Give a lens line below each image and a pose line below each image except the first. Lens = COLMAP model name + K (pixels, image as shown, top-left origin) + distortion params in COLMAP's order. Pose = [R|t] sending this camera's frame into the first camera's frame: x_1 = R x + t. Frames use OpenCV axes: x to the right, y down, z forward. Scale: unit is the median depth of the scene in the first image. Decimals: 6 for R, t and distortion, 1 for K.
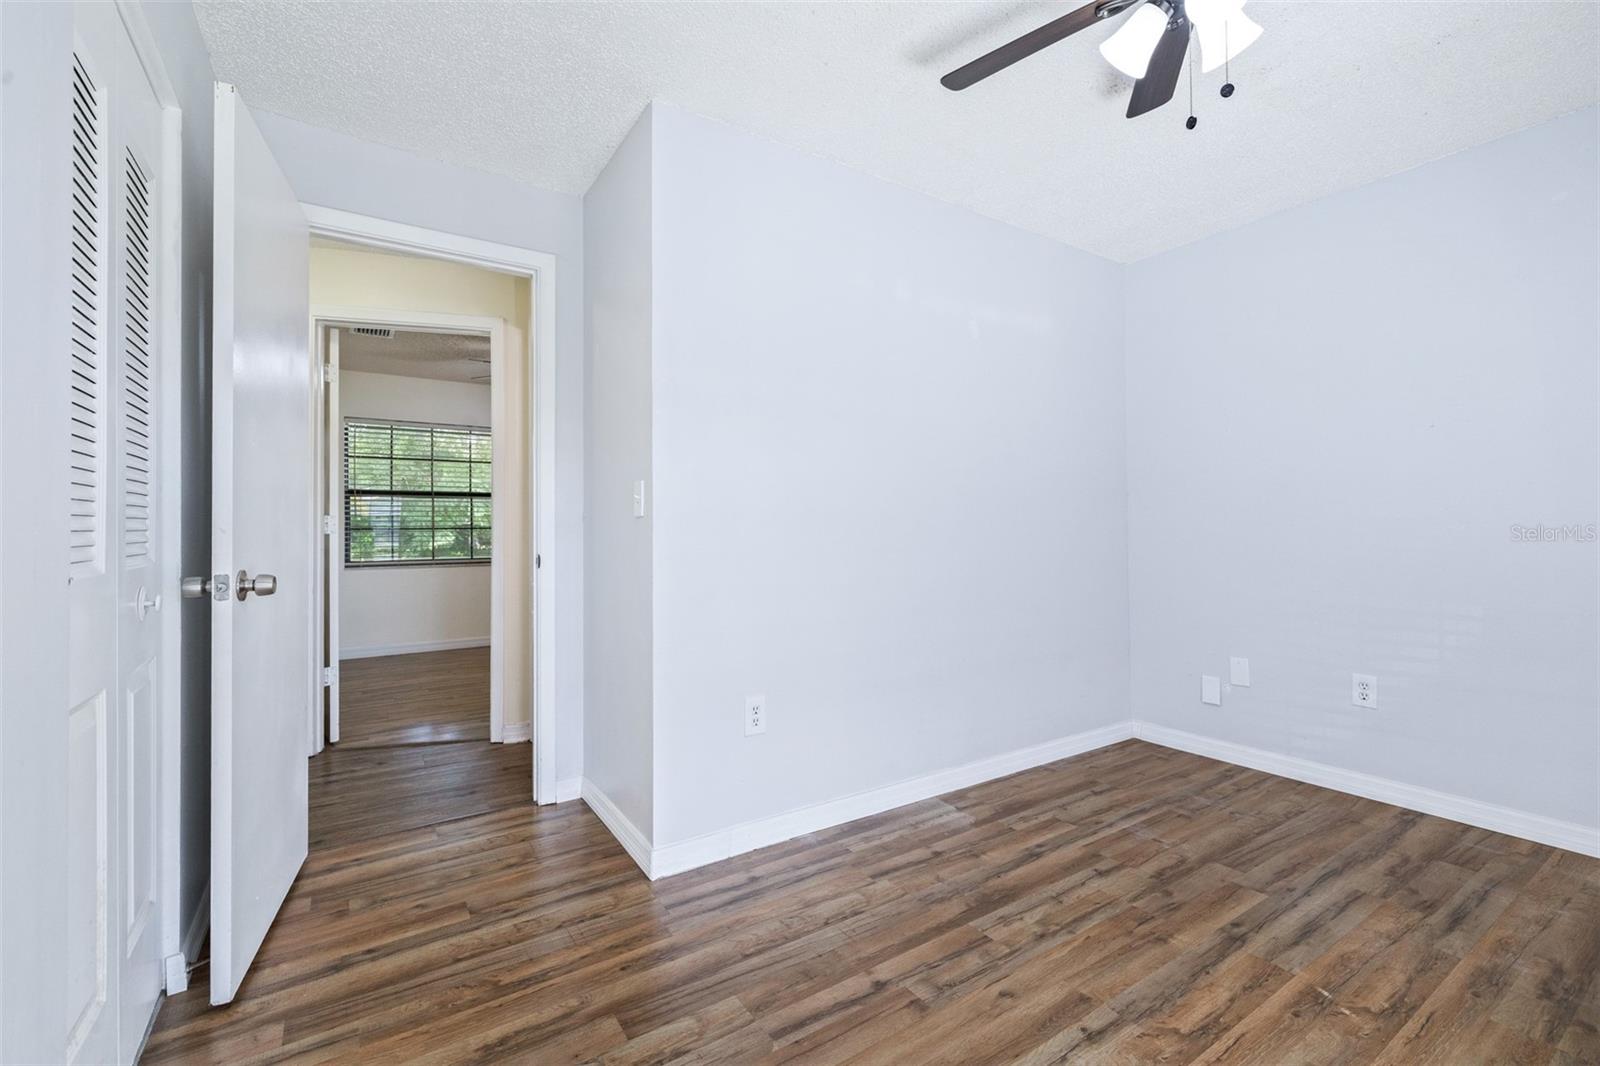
lens RADIAL K [[685.9, 0, 797.5], [0, 685.9, 539.7], [0, 0, 1]] dist [0.000970, -0.000172]
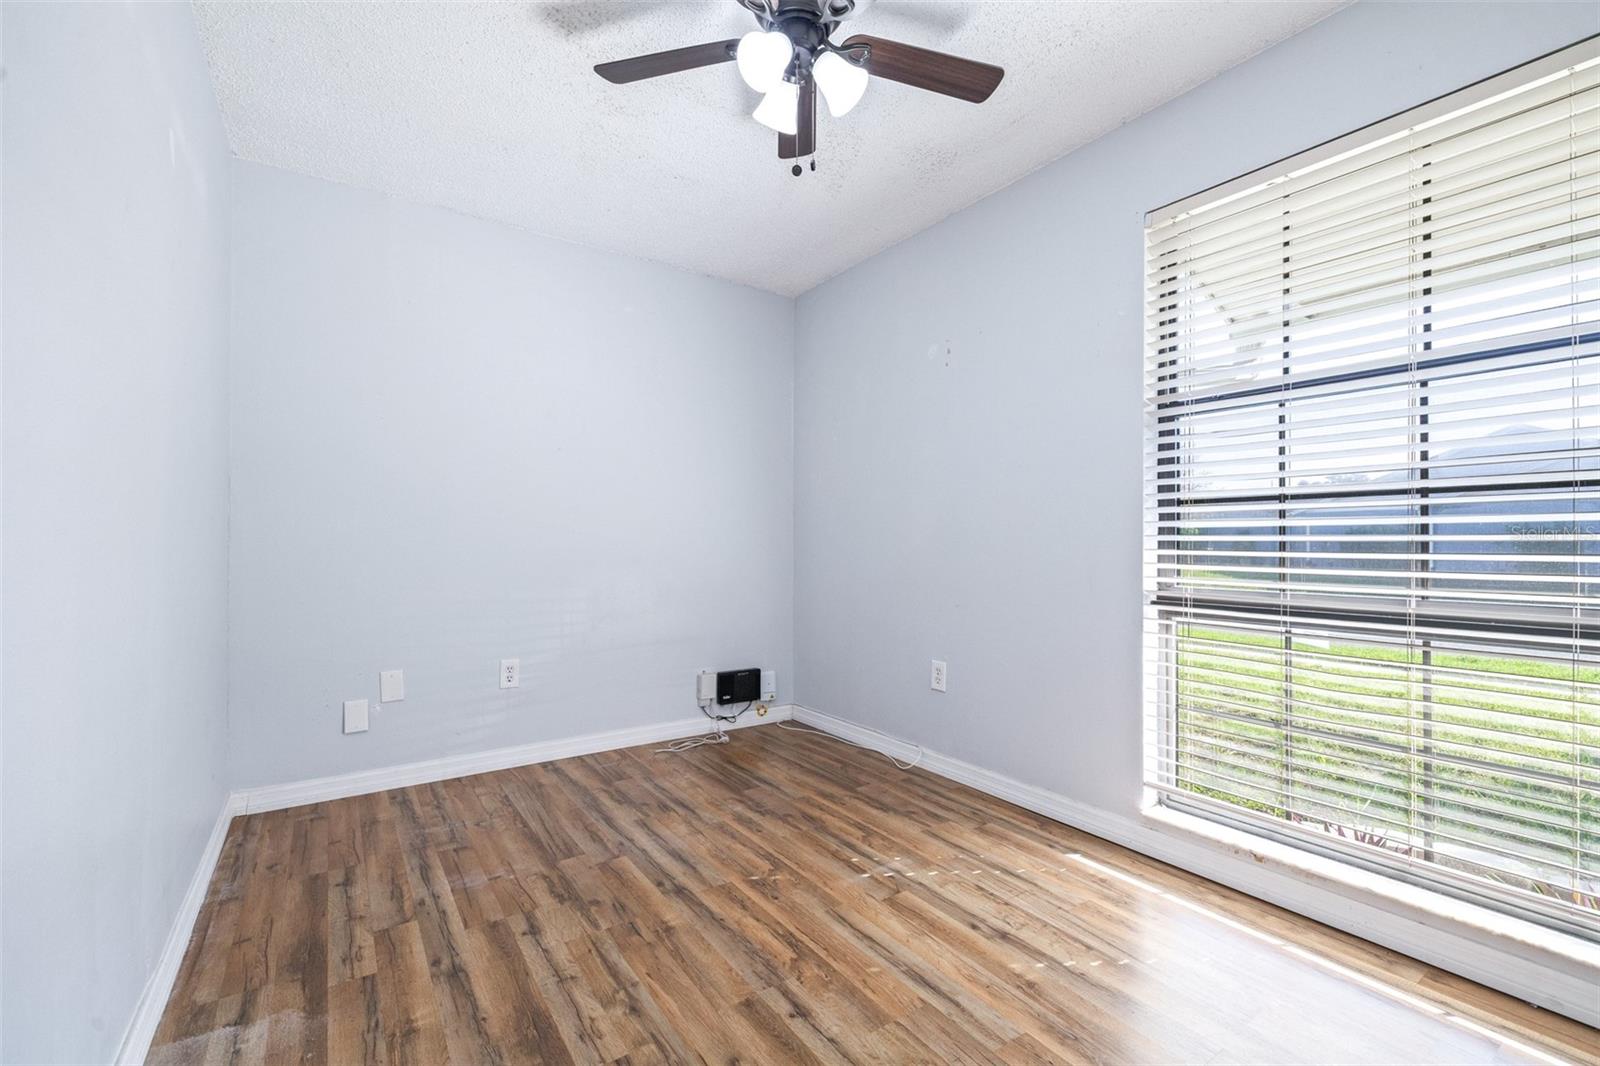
lens RADIAL K [[685.9, 0, 797.5], [0, 685.9, 539.7], [0, 0, 1]] dist [0.000970, -0.000172]
pose [[-0.021489, 0.009984, 0.999719, -0.397187], [0.014034, 0.999855, -0.009684, 0.020716], [-0.999671, 0.013822, -0.021626, 0.677319]]
